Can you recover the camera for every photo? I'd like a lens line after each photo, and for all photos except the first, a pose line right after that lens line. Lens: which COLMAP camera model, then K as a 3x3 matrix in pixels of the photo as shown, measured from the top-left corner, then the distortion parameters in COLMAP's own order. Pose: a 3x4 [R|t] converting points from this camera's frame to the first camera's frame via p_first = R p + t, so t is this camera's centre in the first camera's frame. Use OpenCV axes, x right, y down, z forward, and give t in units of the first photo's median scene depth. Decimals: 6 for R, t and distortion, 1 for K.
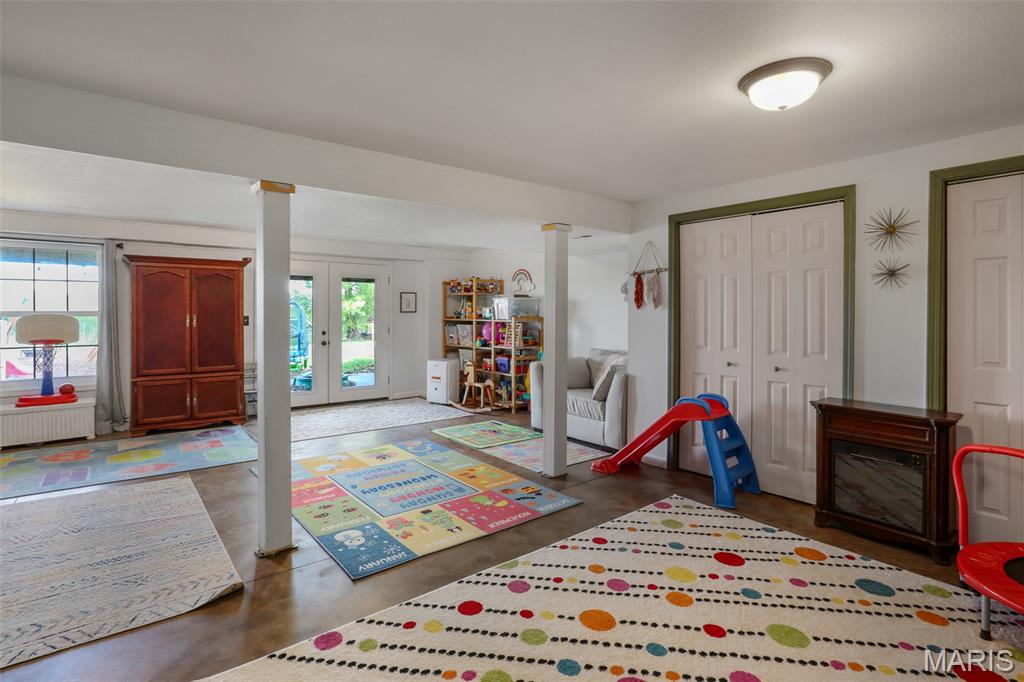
lens RADIAL K [[517.2, 0, 513.3], [0, 517.2, 312.1], [0, 0, 1]] dist [-0.012080, 0.002708]
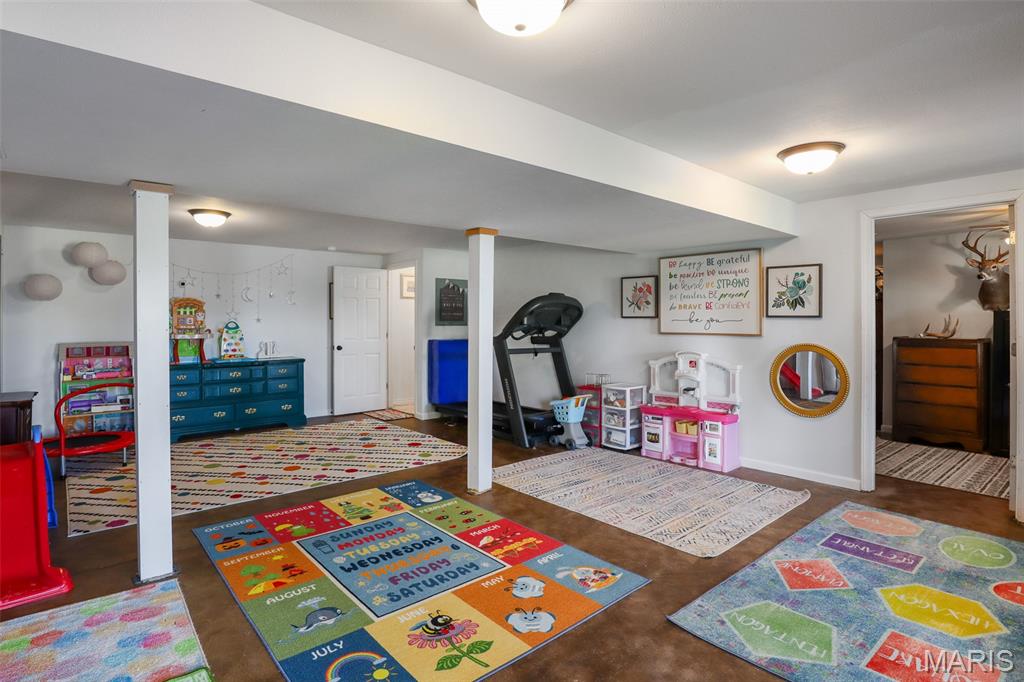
lens RADIAL K [[517.2, 0, 511.4], [0, 517.2, 334.3], [0, 0, 1]] dist [-0.012080, 0.002708]
pose [[-0.998971, 0.003713, -0.045211, -0.408604], [0.002446, 0.999604, 0.028040, -0.002489], [0.045297, 0.027901, -0.998584, 2.011370]]
